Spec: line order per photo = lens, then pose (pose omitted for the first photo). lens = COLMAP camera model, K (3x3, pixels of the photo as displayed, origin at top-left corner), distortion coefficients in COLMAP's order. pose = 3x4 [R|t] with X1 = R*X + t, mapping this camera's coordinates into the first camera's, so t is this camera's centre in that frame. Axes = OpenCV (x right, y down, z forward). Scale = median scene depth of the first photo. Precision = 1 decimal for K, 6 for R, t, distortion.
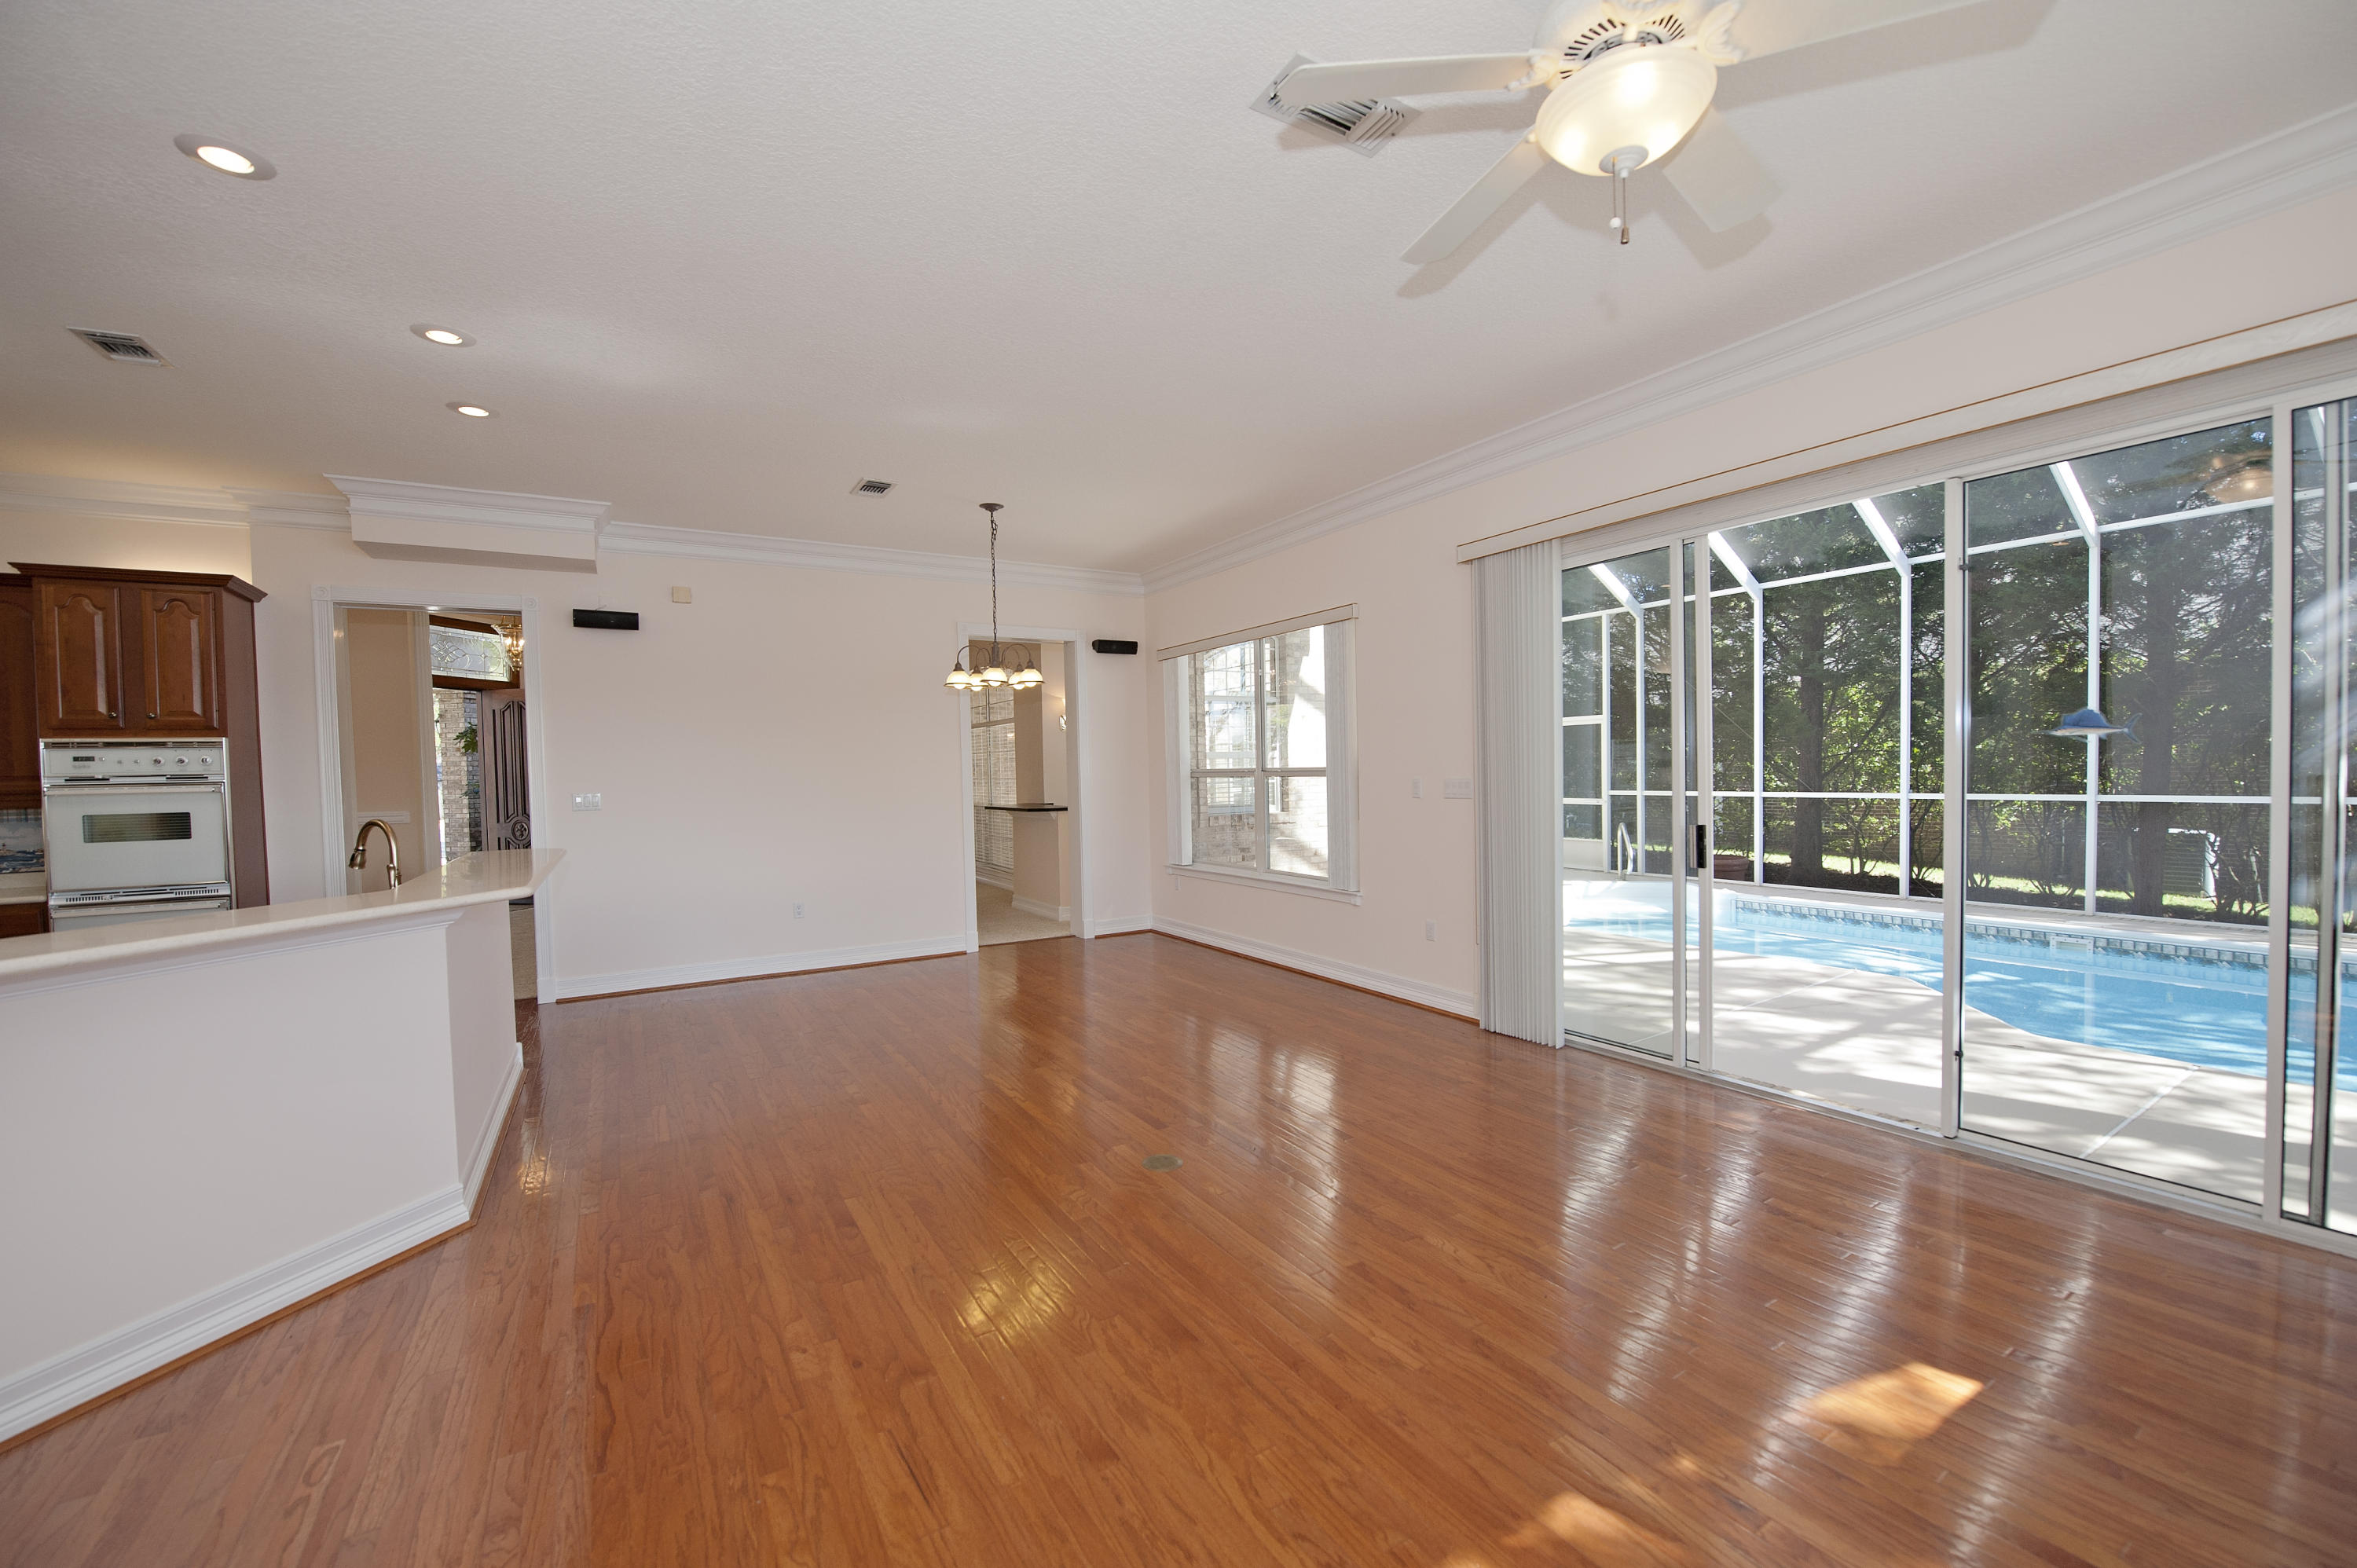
lens RADIAL K [[935.7, 0, 1178.2], [0, 935.7, 767.6], [0, 0, 1]] dist [-0.014903, -0.001560]
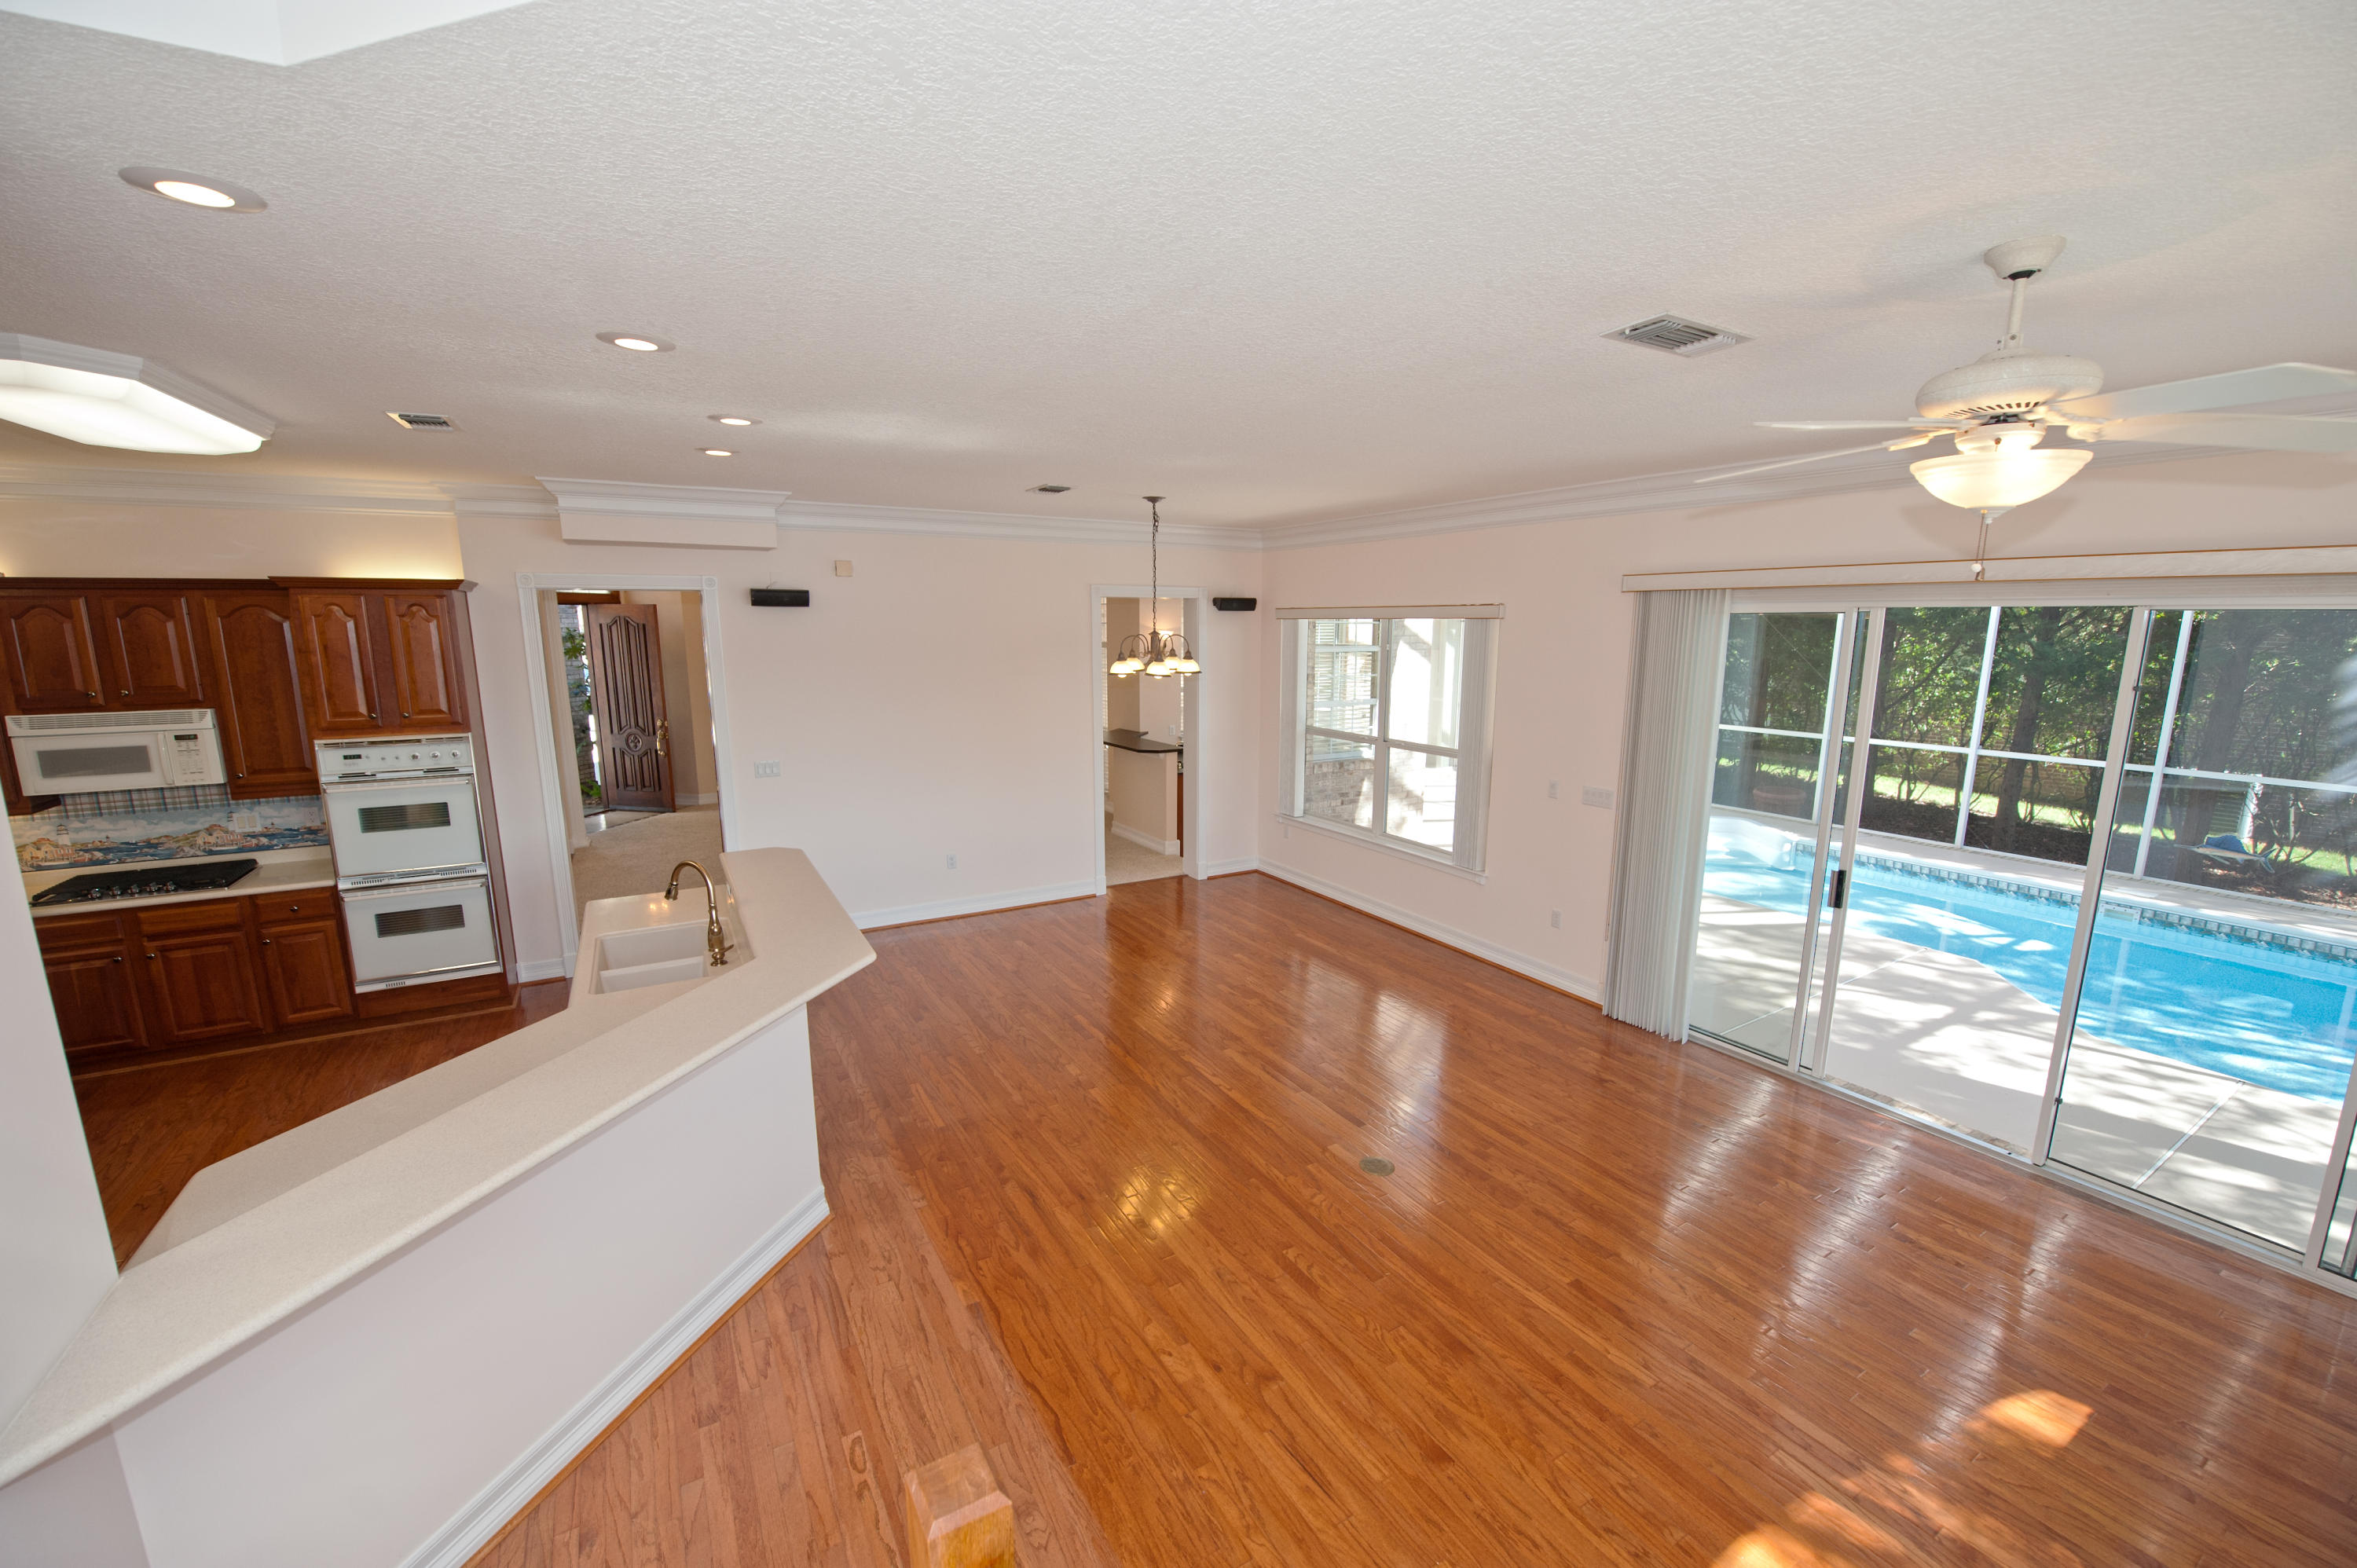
lens RADIAL K [[935.7, 0, 1187.8], [0, 935.7, 769.0], [0, 0, 1]] dist [-0.014903, -0.001560]
pose [[0.999595, 0.027478, -0.007373, -0.198498], [-0.026071, 0.988450, 0.149288, -0.188194], [0.011390, -0.149036, 0.988766, -0.080830]]
